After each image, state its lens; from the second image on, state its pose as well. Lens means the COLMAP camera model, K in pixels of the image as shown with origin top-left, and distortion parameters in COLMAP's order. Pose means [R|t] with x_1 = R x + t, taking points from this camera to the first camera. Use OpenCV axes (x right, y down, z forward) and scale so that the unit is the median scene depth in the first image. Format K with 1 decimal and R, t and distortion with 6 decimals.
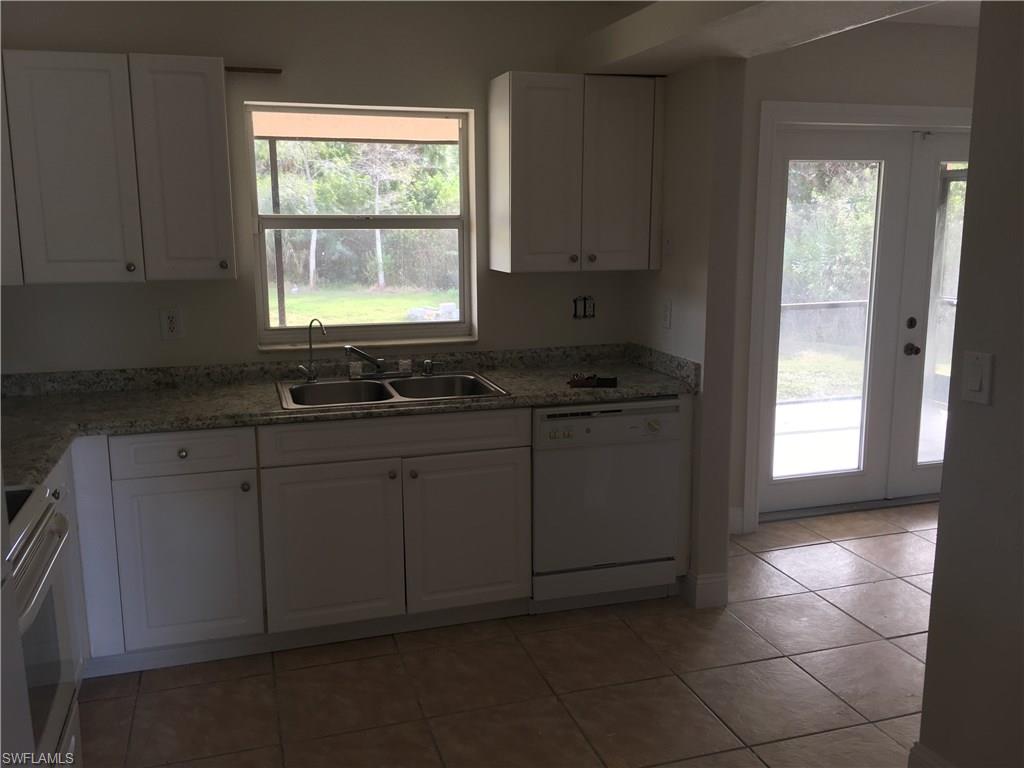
lens RADIAL K [[876.5, 0, 505.7], [0, 876.5, 380.3], [0, 0, 1]] dist [0.065898, -0.106050]
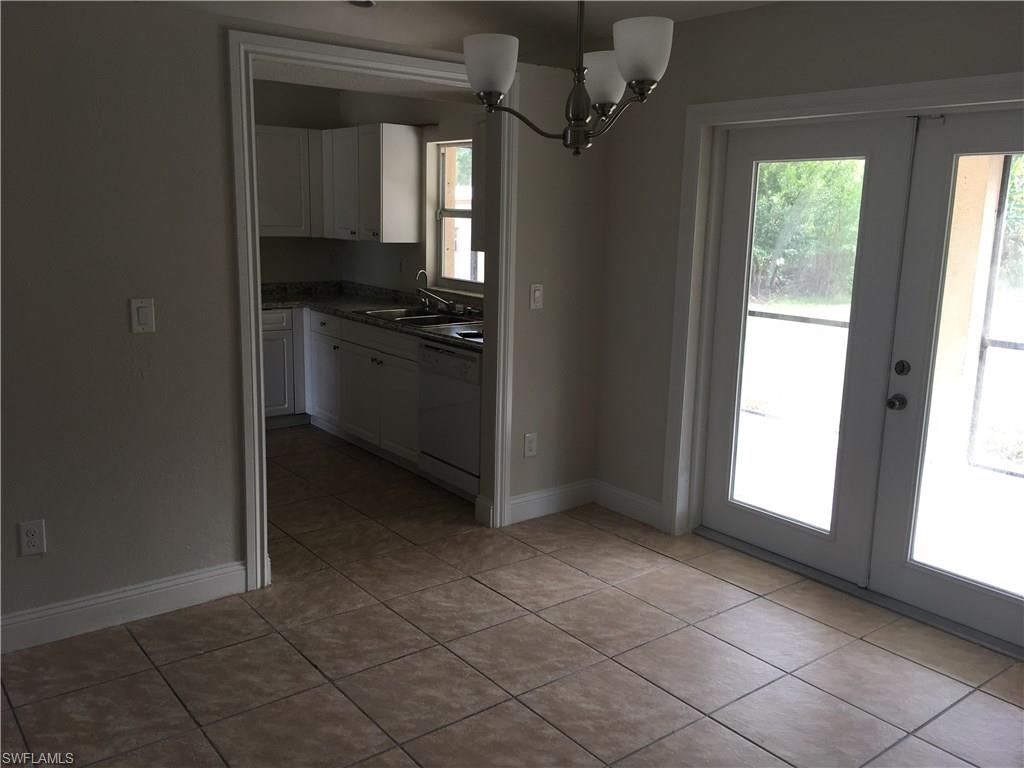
lens RADIAL K [[876.5, 0, 509.5], [0, 876.5, 385.6], [0, 0, 1]] dist [0.065898, -0.106050]
pose [[0.351452, 0.198862, -0.914842, 1.394052], [-0.198574, 0.970780, 0.134737, -0.114897], [0.914904, 0.134310, 0.380672, 0.543198]]
